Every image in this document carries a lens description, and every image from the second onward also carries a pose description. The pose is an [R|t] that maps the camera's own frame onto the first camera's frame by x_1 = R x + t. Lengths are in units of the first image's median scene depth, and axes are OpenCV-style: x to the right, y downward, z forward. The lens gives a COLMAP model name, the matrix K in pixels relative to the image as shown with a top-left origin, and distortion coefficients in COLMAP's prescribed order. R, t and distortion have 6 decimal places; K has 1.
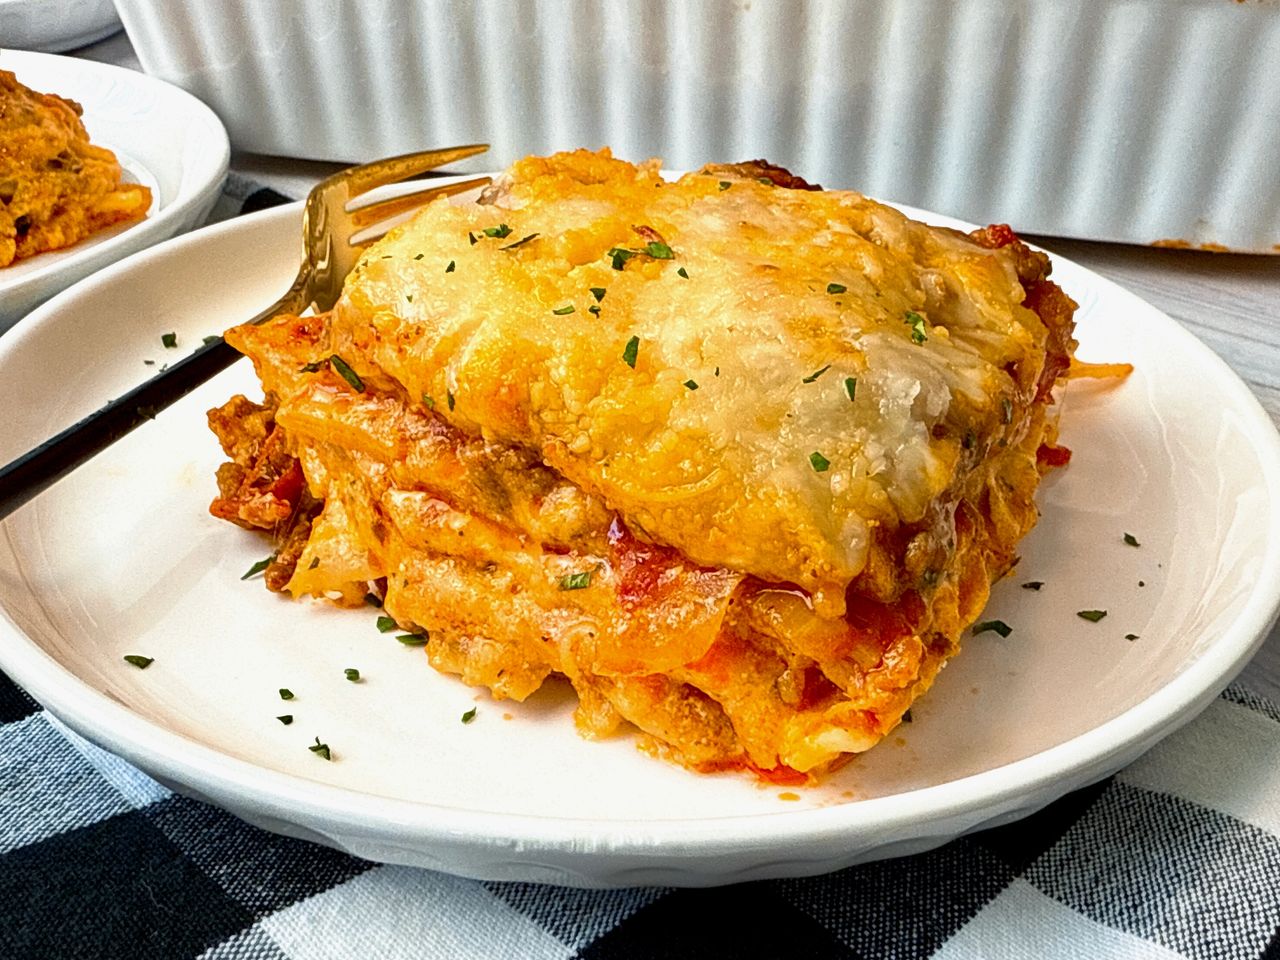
lens RADIAL K [[1366.0, 0, 638.2], [0, 1366.0, 471.3], [0, 0, 1]] dist [0.014602, 0.000000]
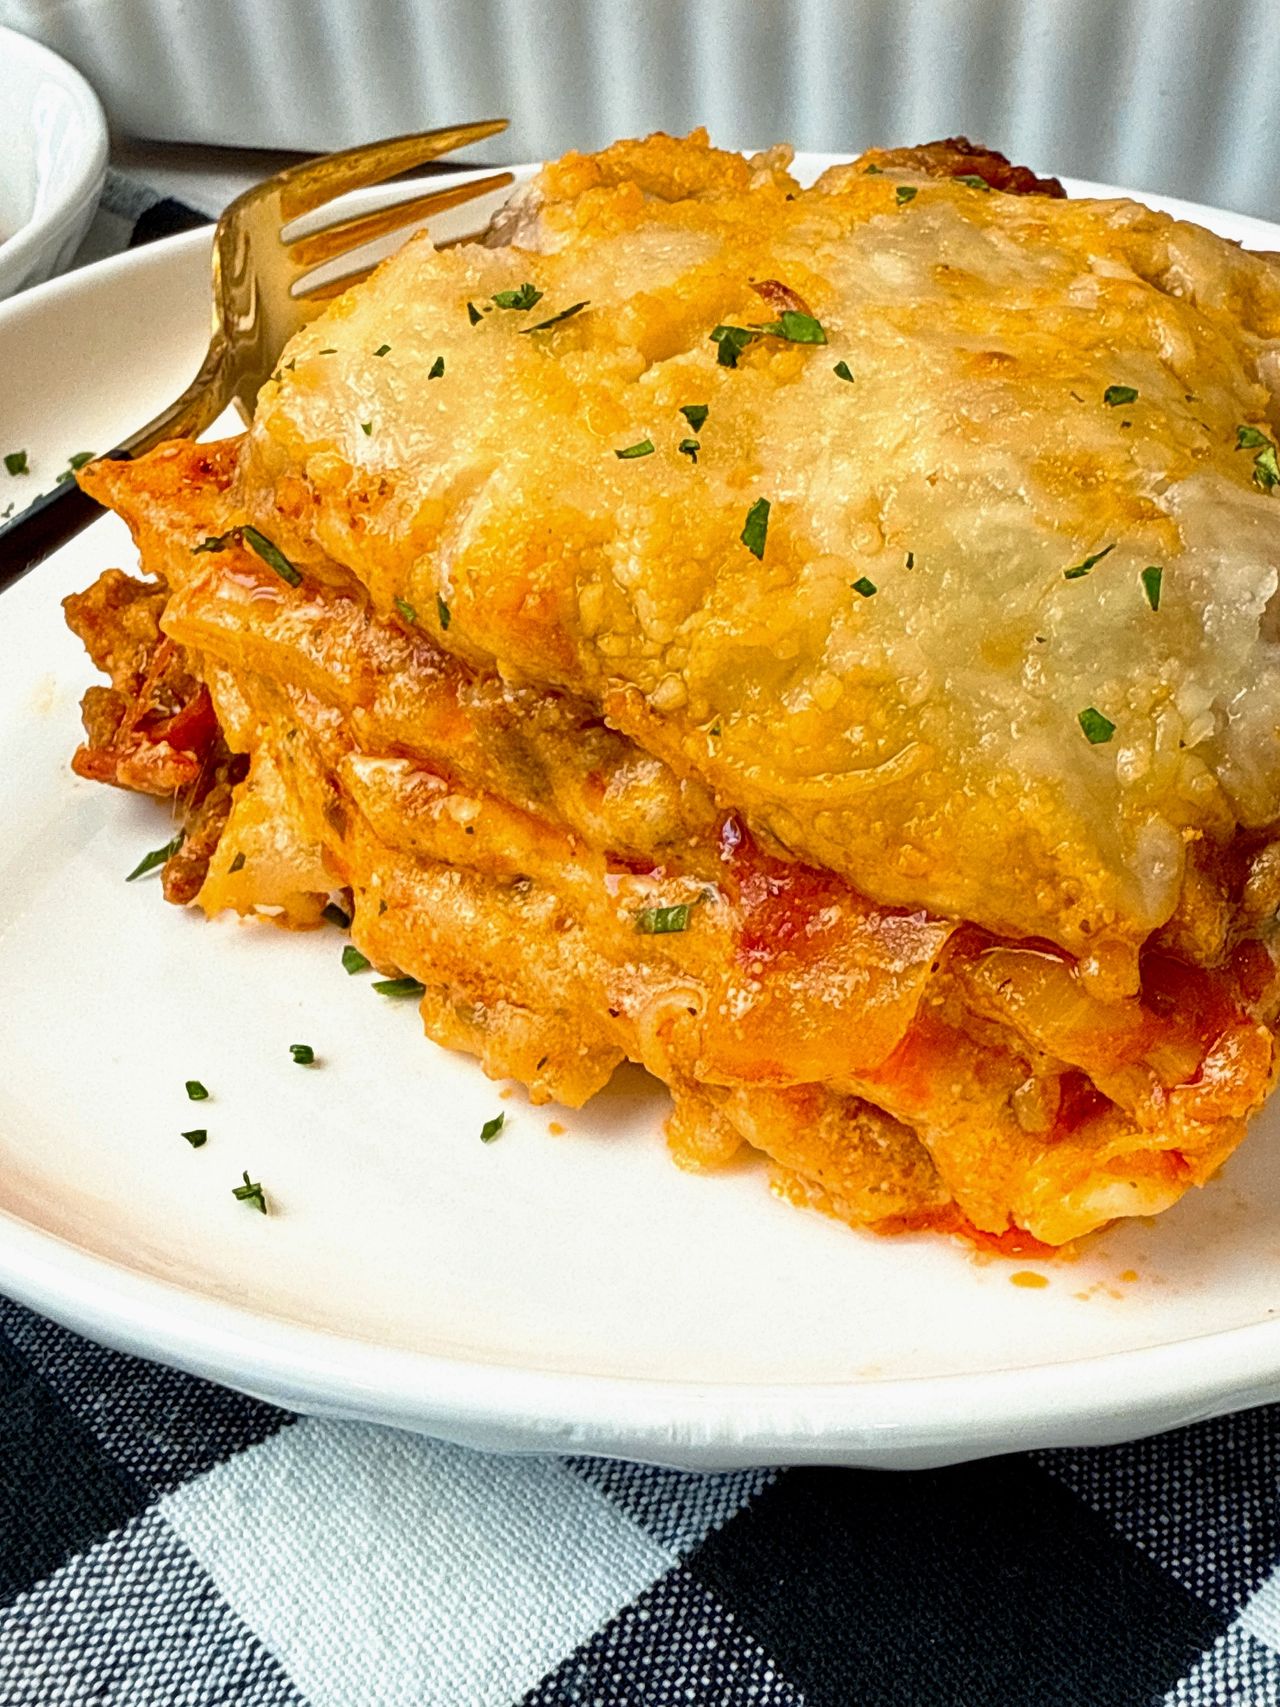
lens RADIAL K [[1821.7, 0, 635.3], [0, 1821.7, 841.6], [0, 0, 1]] dist [0.014602, 0.000000]
pose [[0.998367, -0.011262, -0.056007, -0.013638], [0.019910, 0.987502, 0.156342, -0.075469], [0.053546, -0.157202, 0.986114, 0.229286]]
